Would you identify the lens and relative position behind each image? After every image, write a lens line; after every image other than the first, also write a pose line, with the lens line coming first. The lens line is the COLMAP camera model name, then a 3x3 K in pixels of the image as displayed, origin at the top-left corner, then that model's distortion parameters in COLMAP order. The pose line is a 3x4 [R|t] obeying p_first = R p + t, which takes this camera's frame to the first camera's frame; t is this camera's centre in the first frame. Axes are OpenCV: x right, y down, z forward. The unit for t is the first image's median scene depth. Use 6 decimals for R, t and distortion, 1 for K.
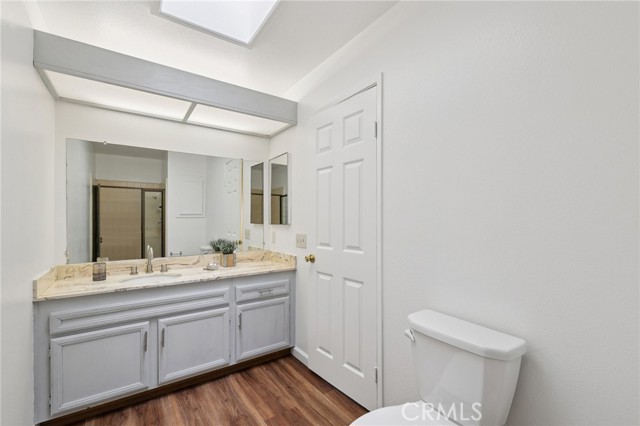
lens RADIAL K [[281.4, 0, 320.5], [0, 281.4, 215.5], [0, 0, 1]] dist [0.001476, 0.000213]
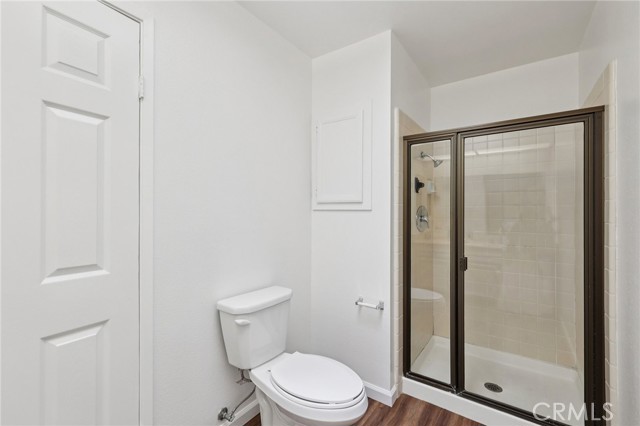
lens RADIAL K [[281.4, 0, 319.9], [0, 281.4, 214.3], [0, 0, 1]] dist [0.001476, 0.000213]
pose [[-0.330544, 0.004887, 0.943778, -0.566896], [-0.005159, 0.999962, -0.006985, 0.010669], [-0.943776, -0.007178, -0.330507, 0.760698]]
